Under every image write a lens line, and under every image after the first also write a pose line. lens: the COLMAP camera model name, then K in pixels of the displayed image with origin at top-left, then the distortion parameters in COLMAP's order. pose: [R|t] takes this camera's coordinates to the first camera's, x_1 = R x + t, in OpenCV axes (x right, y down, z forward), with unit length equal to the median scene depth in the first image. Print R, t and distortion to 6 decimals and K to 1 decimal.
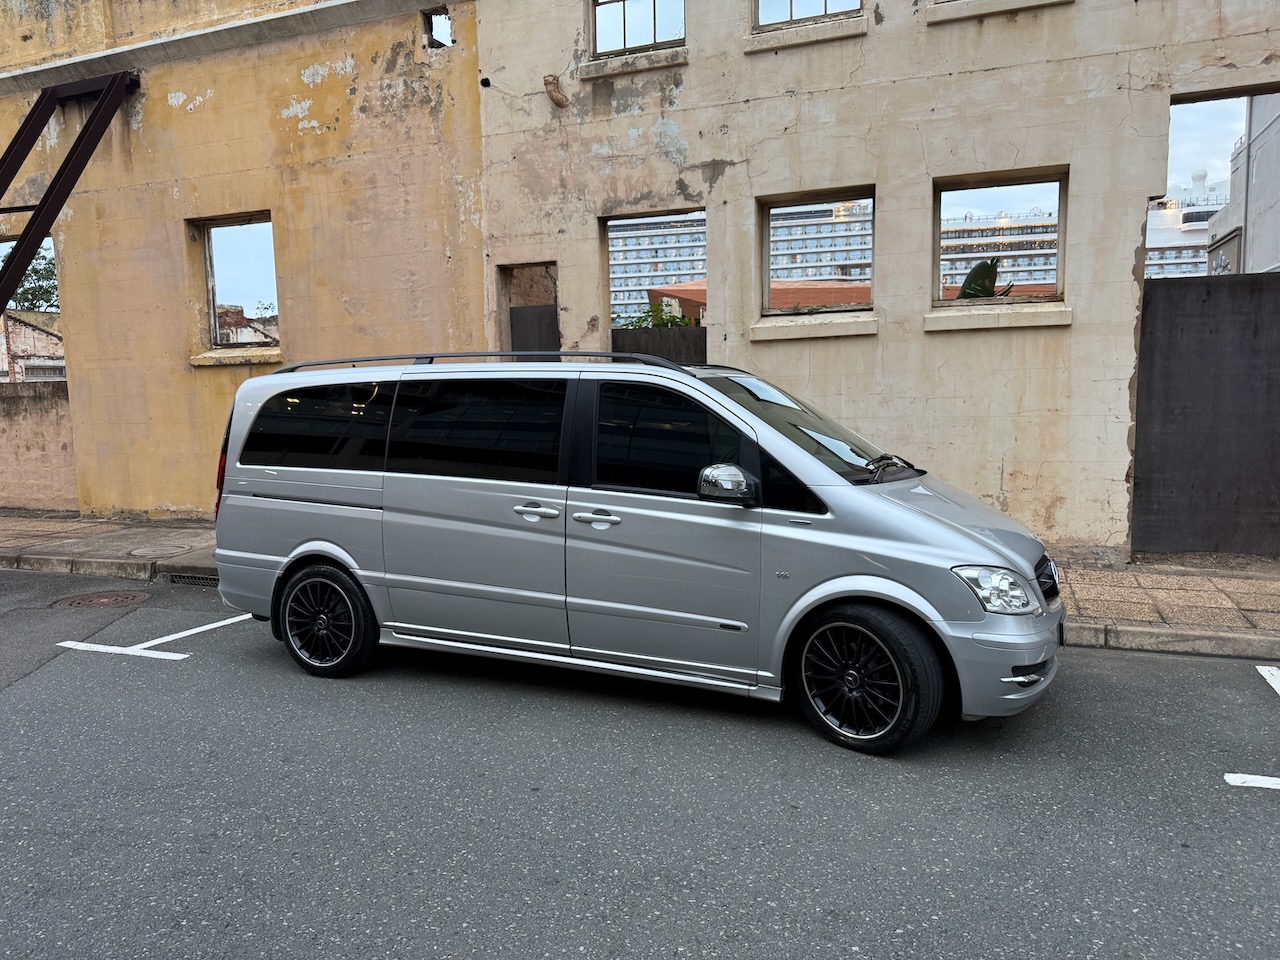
lens RADIAL K [[876.0, 0, 644.9], [0, 876.0, 497.2], [0, 0, 1]] dist [0.055052, -0.058295]
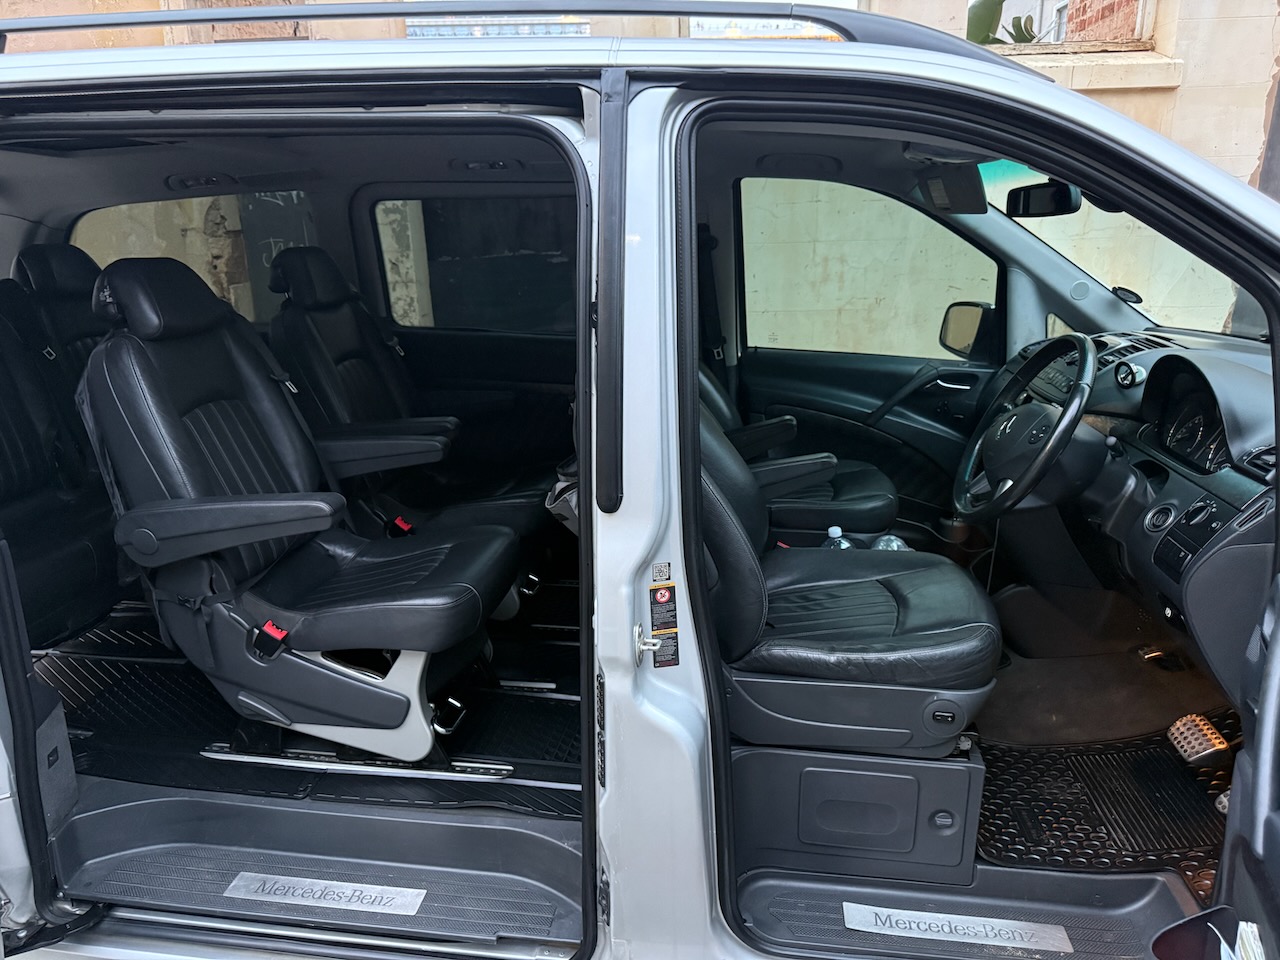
lens RADIAL K [[914.7, 0, 626.4], [0, 914.7, 483.8], [0, 0, 1]] dist [0.027735, -0.043225]
pose [[0.965056, -0.077519, 0.250314, -0.082091], [0.034748, 0.984663, 0.170970, -0.036699], [-0.259728, -0.156298, 0.952949, 0.394692]]
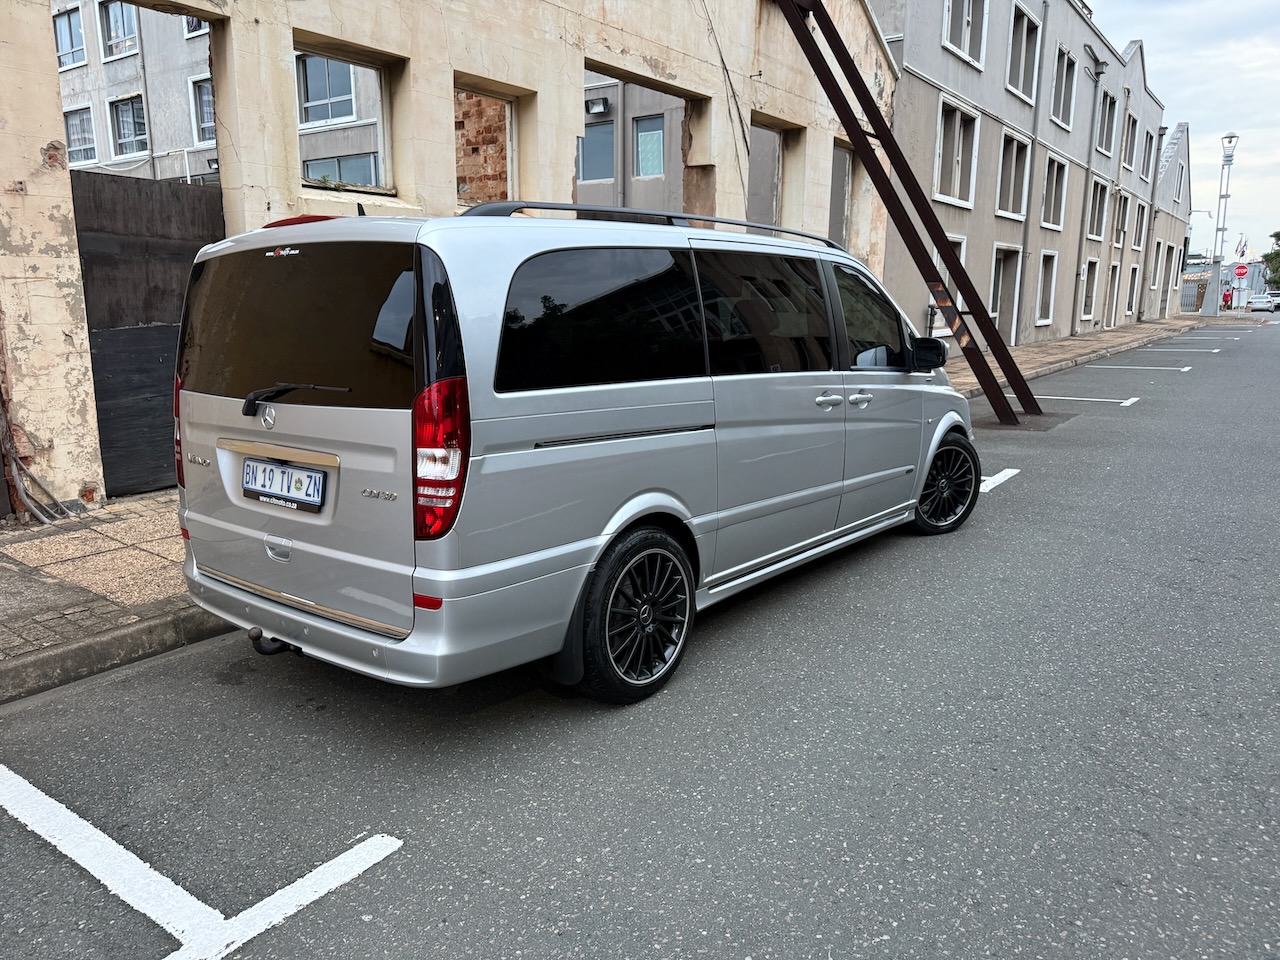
lens RADIAL K [[917.4, 0, 638.4], [0, 917.4, 473.0], [0, 0, 1]] dist [0.003776, -0.007829]
pose [[0.256760, -0.167074, 0.951925, -0.636836], [0.103985, 0.984003, 0.144657, -0.040001], [-0.960865, 0.061844, 0.270026, 0.517723]]
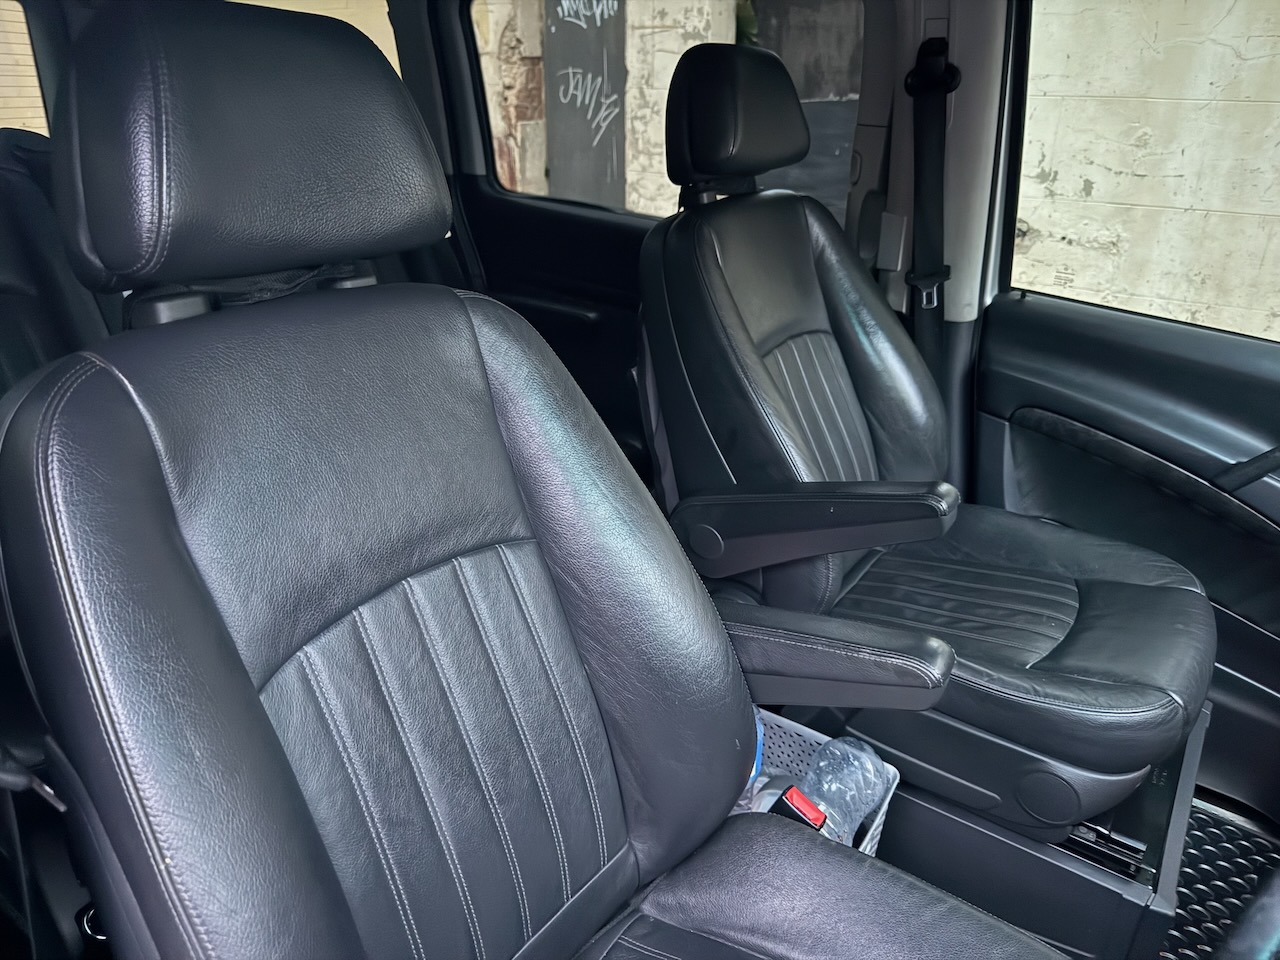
lens RADIAL K [[914.8, 0, 614.2], [0, 914.8, 487.1], [0, 0, 1]] dist [-0.001853, -0.006391]
pose [[0.979687, 0.106740, -0.169767, 0.010692], [-0.047213, 0.945544, 0.322051, -0.044723], [0.194898, -0.307493, 0.931377, 0.522316]]
